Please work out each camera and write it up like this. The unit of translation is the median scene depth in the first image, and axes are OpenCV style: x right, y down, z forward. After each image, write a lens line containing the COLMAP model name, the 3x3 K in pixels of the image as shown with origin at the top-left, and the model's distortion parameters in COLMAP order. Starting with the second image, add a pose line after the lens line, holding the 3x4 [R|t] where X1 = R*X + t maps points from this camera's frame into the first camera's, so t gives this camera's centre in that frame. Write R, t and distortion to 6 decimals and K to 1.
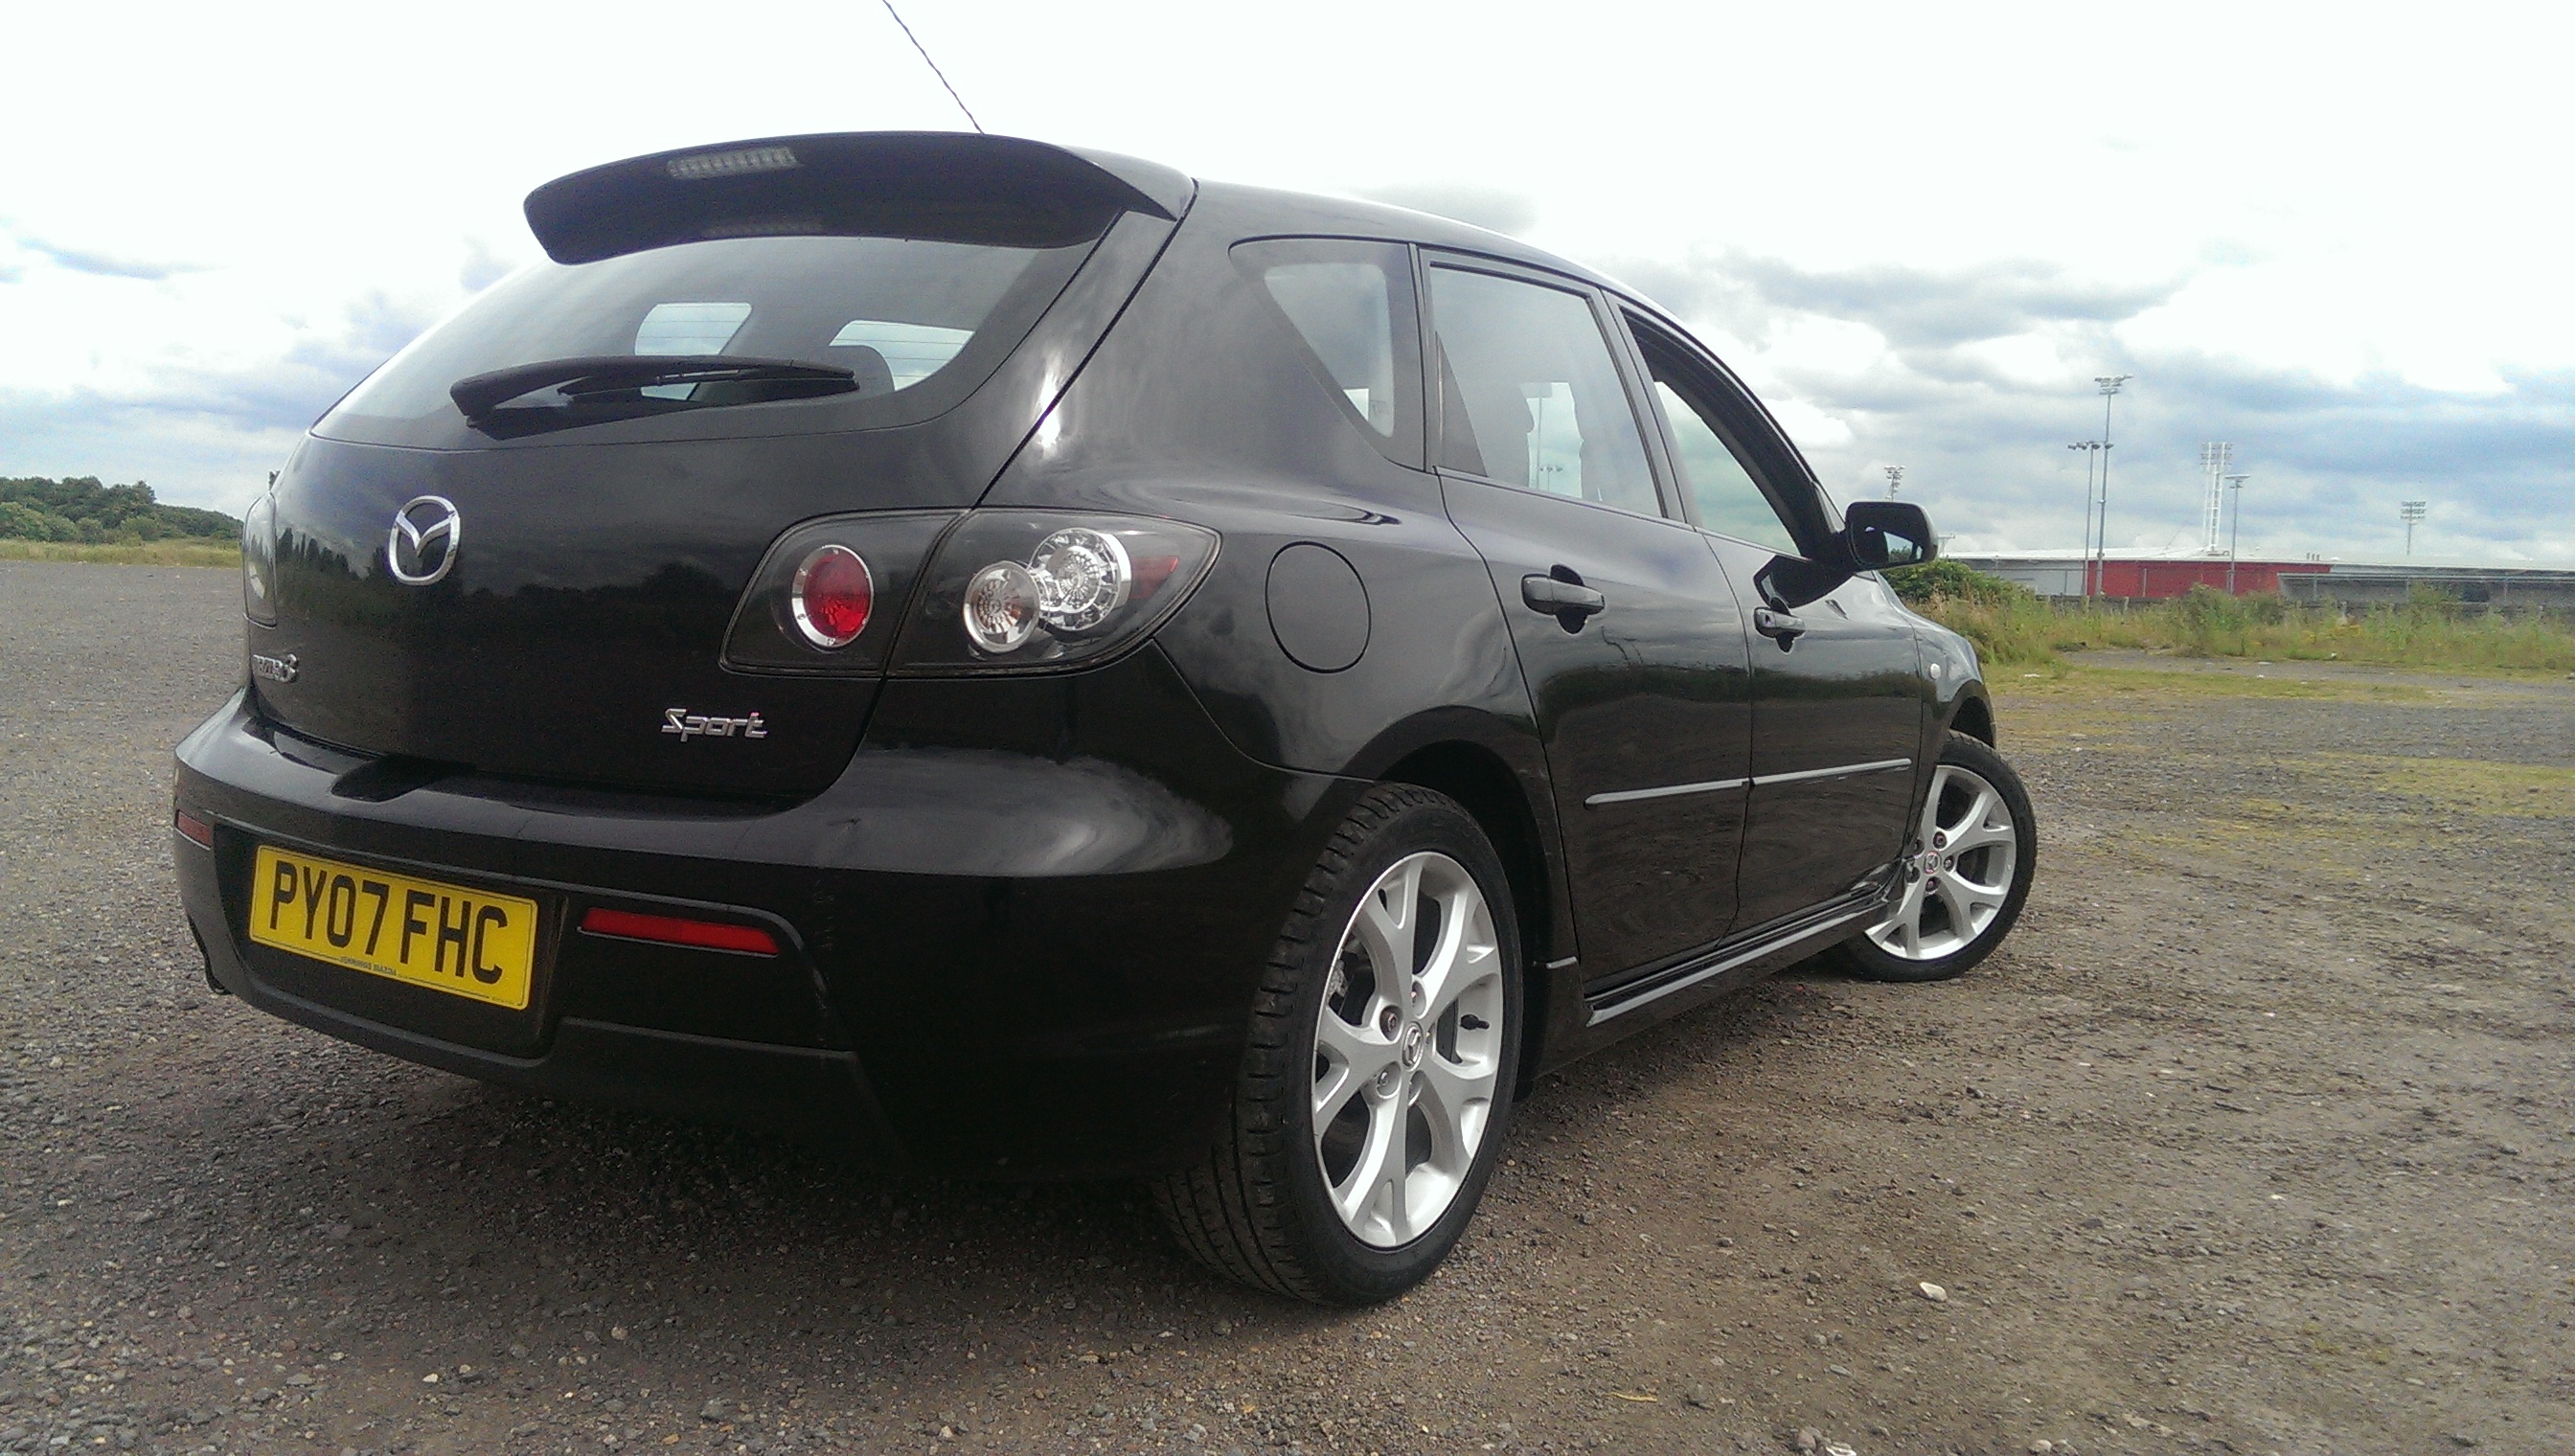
lens RADIAL K [[1879.6, 0, 1294.5], [0, 1879.6, 711.0], [0, 0, 1]] dist [0.065778, -0.003073]
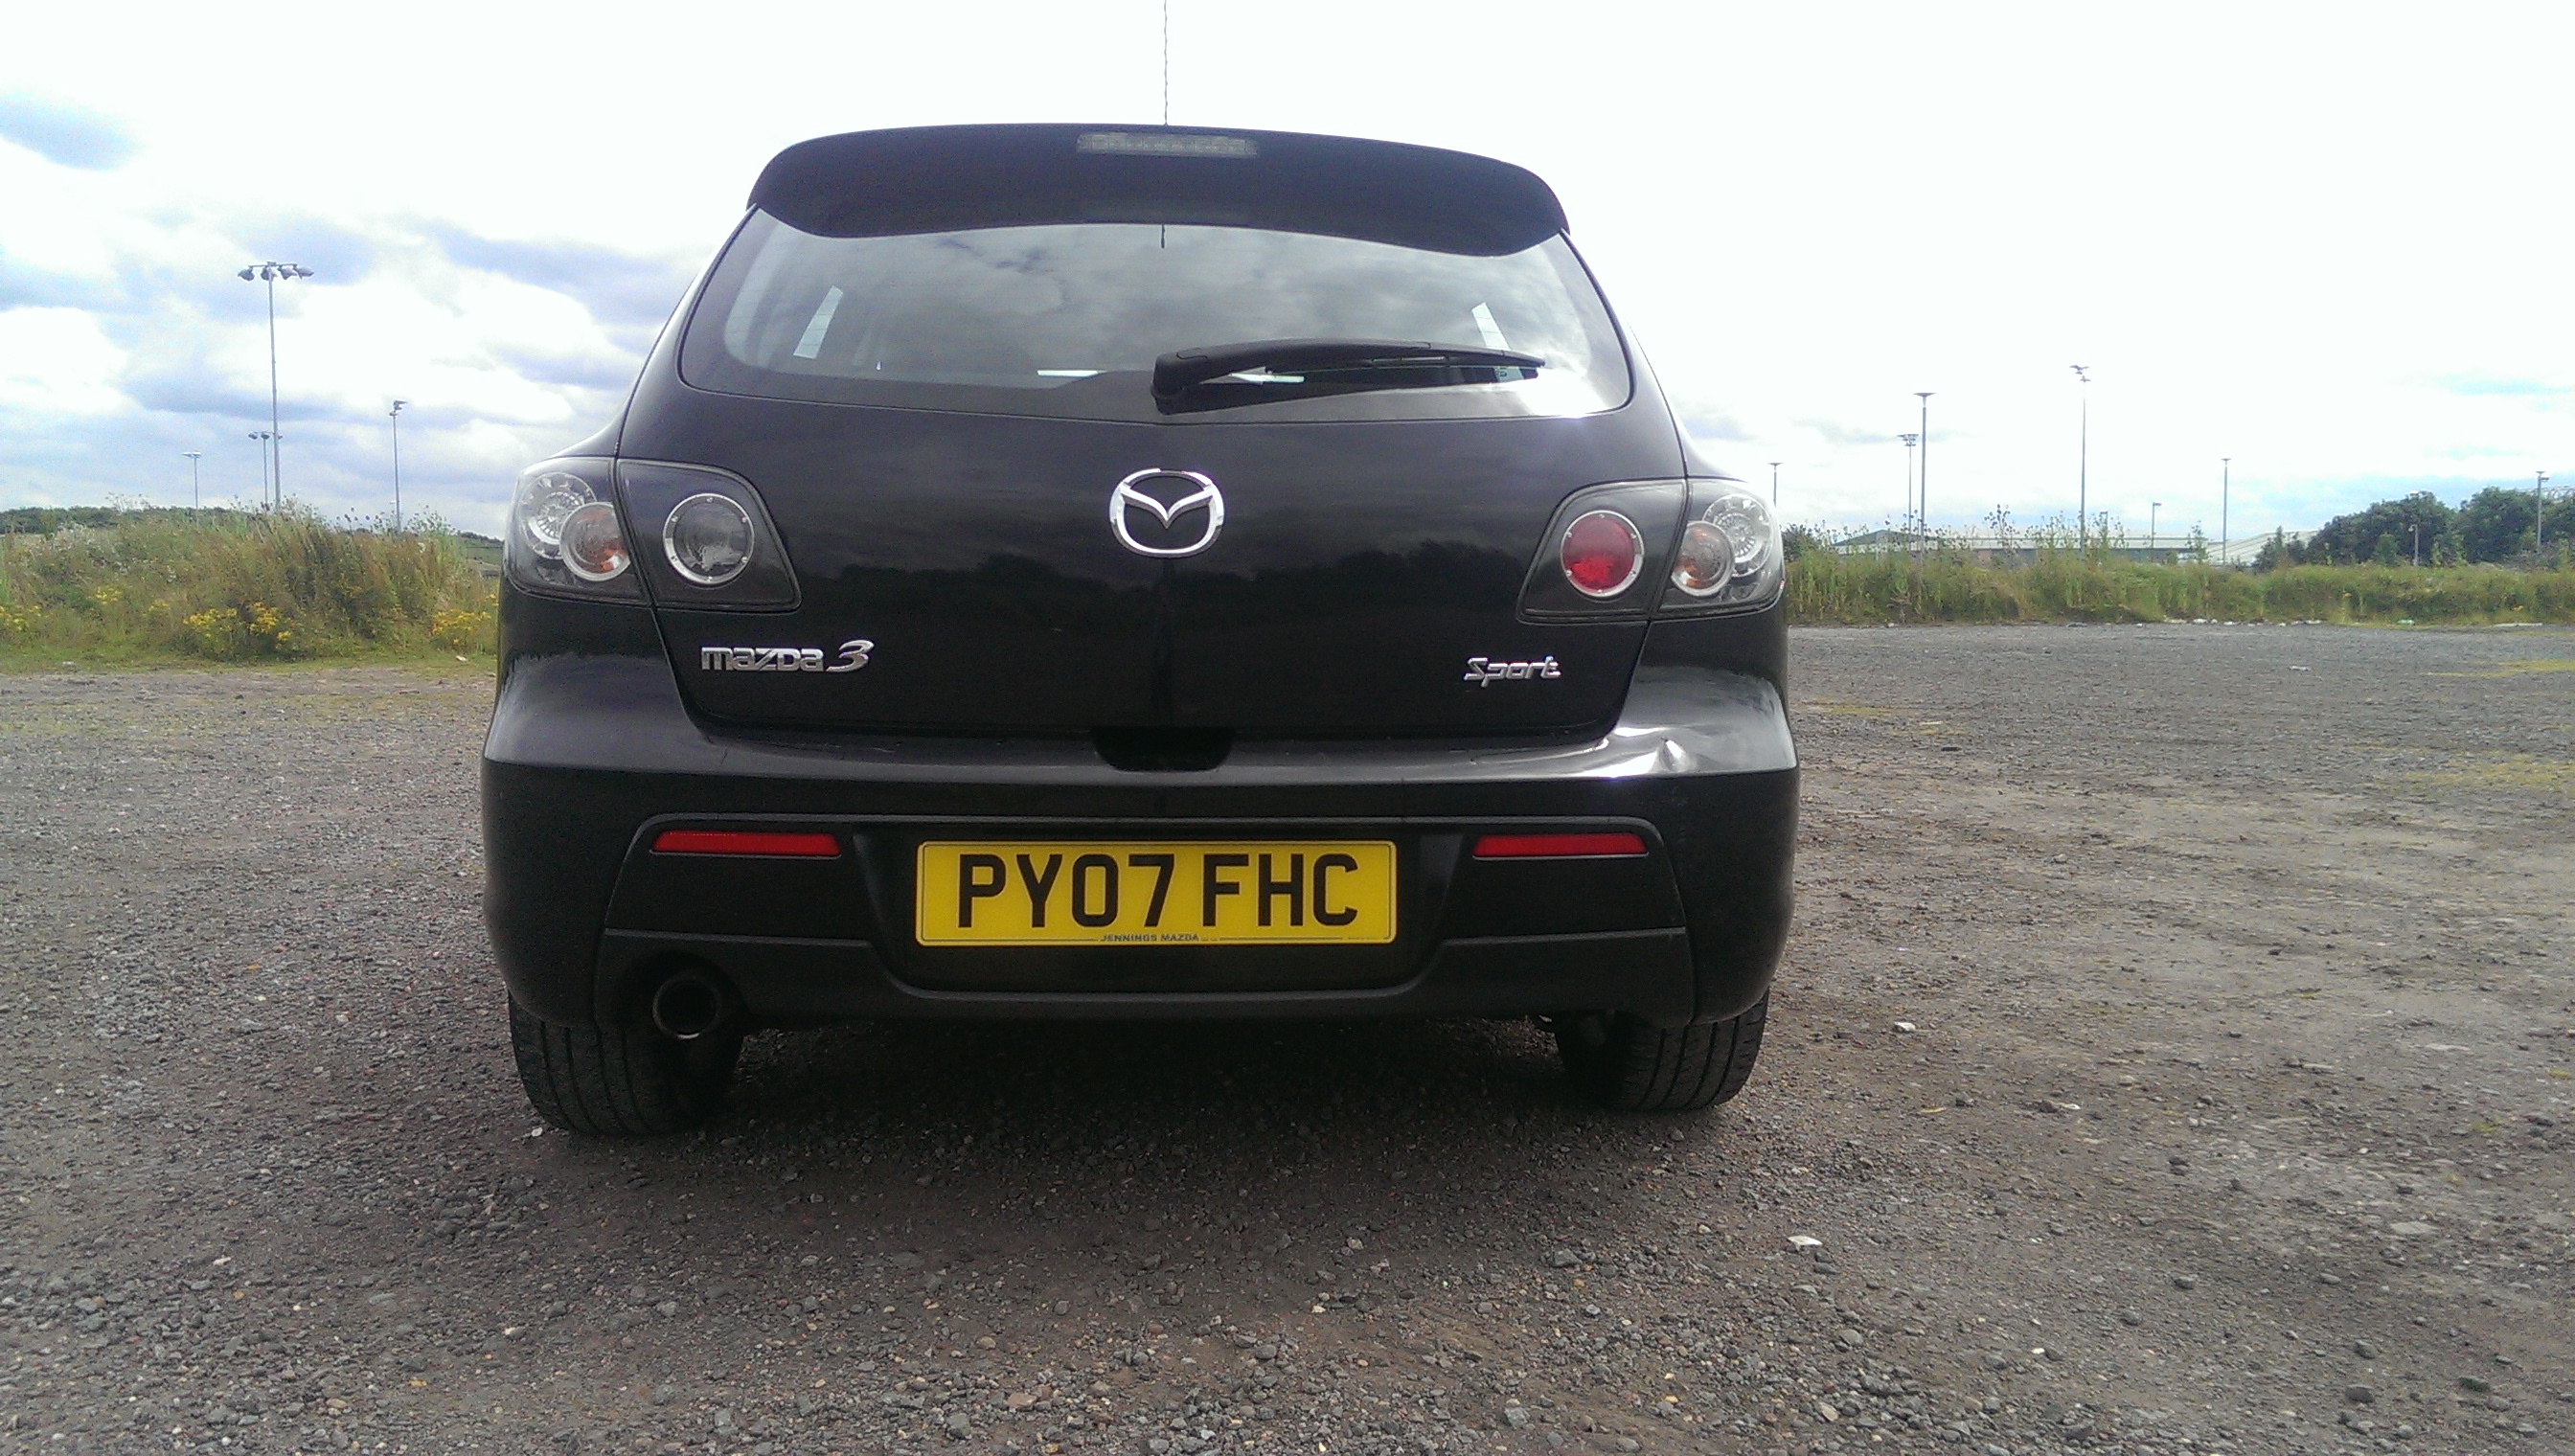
lens RADIAL K [[1879.6, 0, 1349.4], [0, 1879.6, 711.3], [0, 0, 1]] dist [0.065778, -0.003073]
pose [[0.786467, -0.075229, 0.613034, -1.018478], [0.067860, 0.997070, 0.035298, -0.013456], [-0.613893, 0.013840, 0.789268, 0.156147]]
